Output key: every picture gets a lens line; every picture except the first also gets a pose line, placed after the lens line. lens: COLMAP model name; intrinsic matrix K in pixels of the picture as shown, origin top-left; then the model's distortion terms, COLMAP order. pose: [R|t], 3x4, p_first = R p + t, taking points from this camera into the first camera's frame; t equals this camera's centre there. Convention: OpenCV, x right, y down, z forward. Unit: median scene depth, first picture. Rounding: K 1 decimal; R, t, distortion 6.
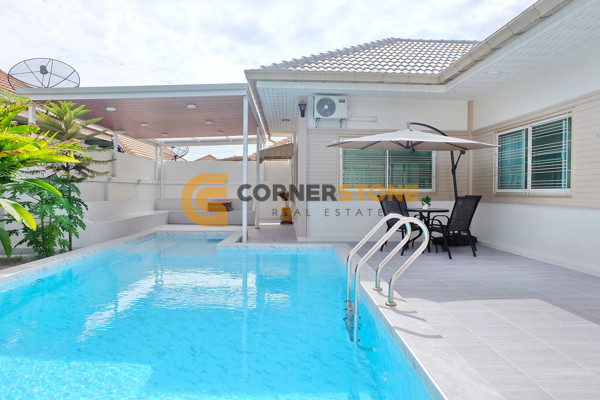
lens RADIAL K [[413.0, 0, 300.0], [0, 413.0, 200.0], [0, 0, 1]] dist [-0.059864, 0.075843]
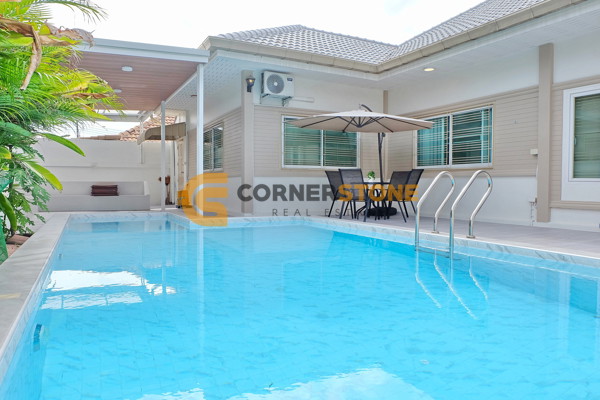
lens RADIAL K [[430.8, 0, 300.0], [0, 430.8, 200.0], [0, 0, 1]] dist [-0.031788, 0.001869]
pose [[0.898392, -0.018340, 0.438812, -0.374943], [0.013212, 0.999804, 0.014739, 0.048612], [-0.438997, -0.007444, 0.898458, 0.018612]]
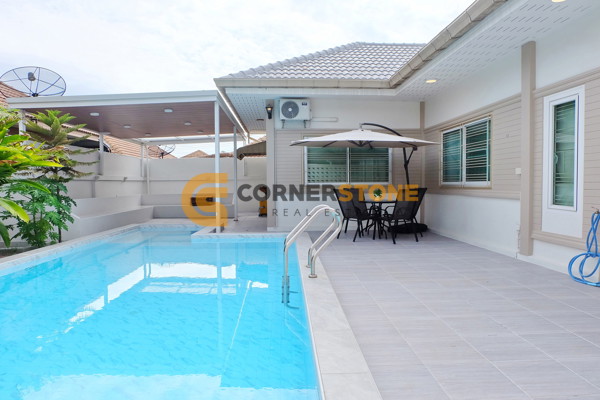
lens RADIAL K [[413.0, 0, 300.0], [0, 413.0, 200.0], [0, 0, 1]] dist [-0.059864, 0.075843]
pose [[0.999756, -0.016493, 0.014664, 0.074306], [0.016239, 0.999718, 0.017310, -0.002383], [-0.014946, -0.017068, 0.999743, -0.117840]]
